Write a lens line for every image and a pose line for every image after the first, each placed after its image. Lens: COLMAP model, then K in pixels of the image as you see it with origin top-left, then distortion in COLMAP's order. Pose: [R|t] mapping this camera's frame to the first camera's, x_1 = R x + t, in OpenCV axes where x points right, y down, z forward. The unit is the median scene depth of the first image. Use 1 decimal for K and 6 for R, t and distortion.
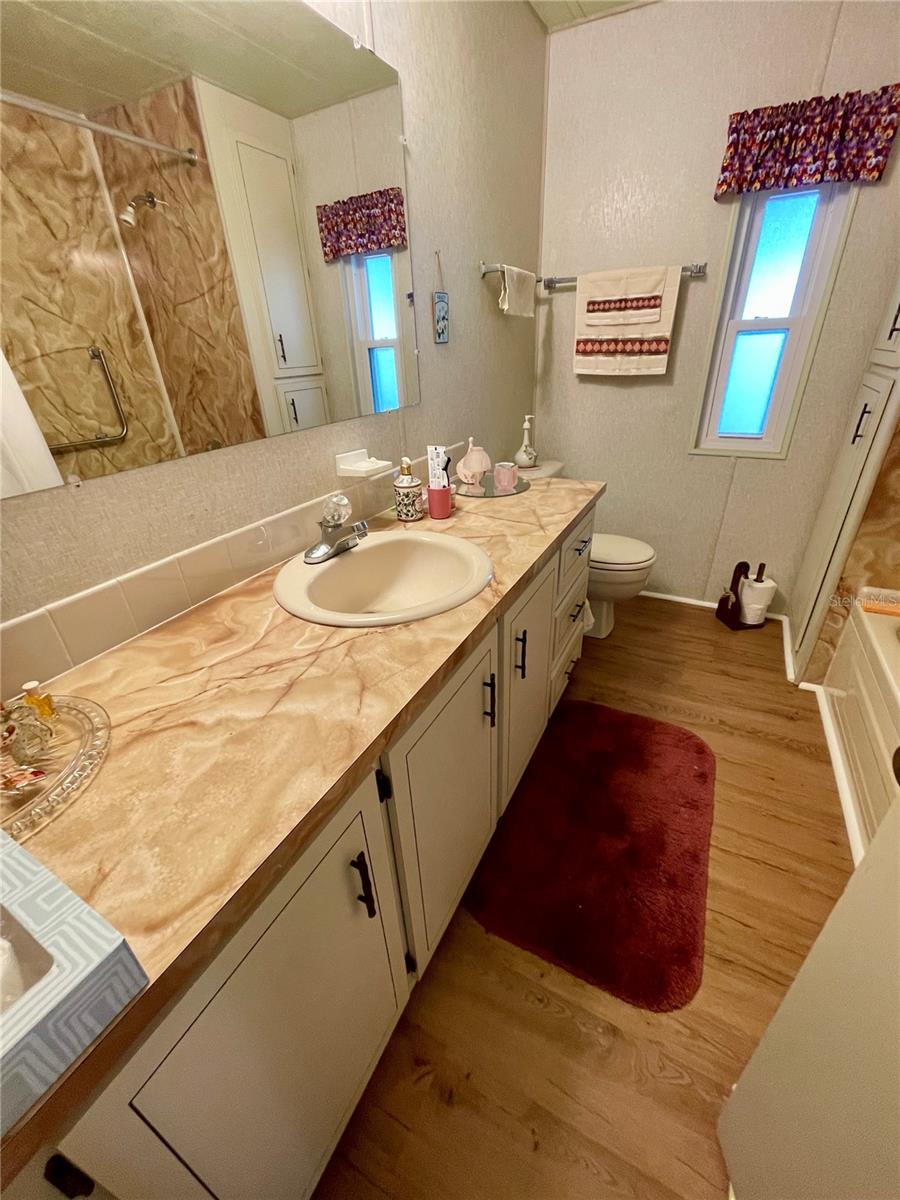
lens RADIAL K [[483.9, 0, 439.5], [0, 483.9, 605.4], [0, 0, 1]] dist [0.001546, -0.002291]
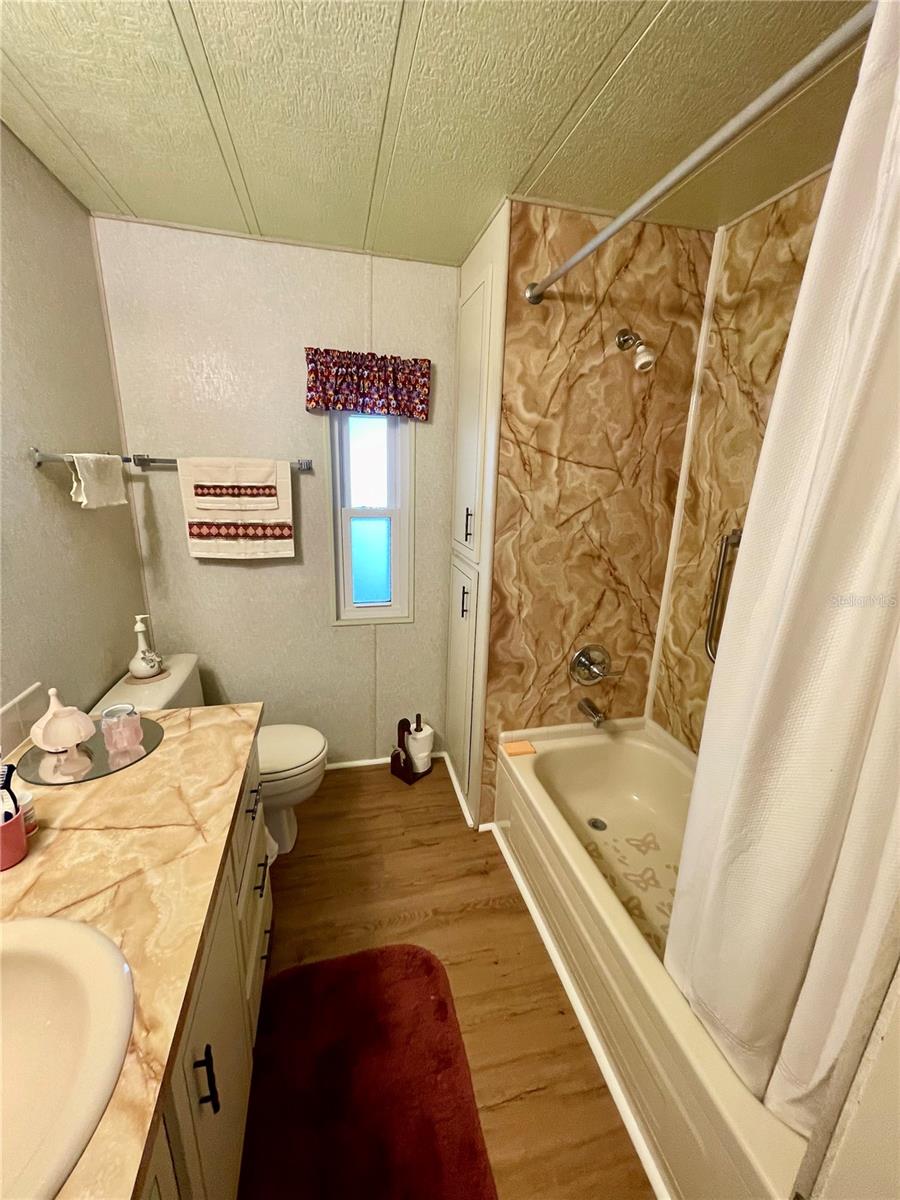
lens RADIAL K [[501.4, 0, 450.0], [0, 501.4, 600.0], [0, 0, 1]] dist [0.001506, 0.000094]
pose [[0.742407, -0.109740, 0.660900, 0.024166], [0.260313, 0.956231, -0.133639, -0.192599], [-0.617308, 0.271255, 0.738480, 0.091967]]
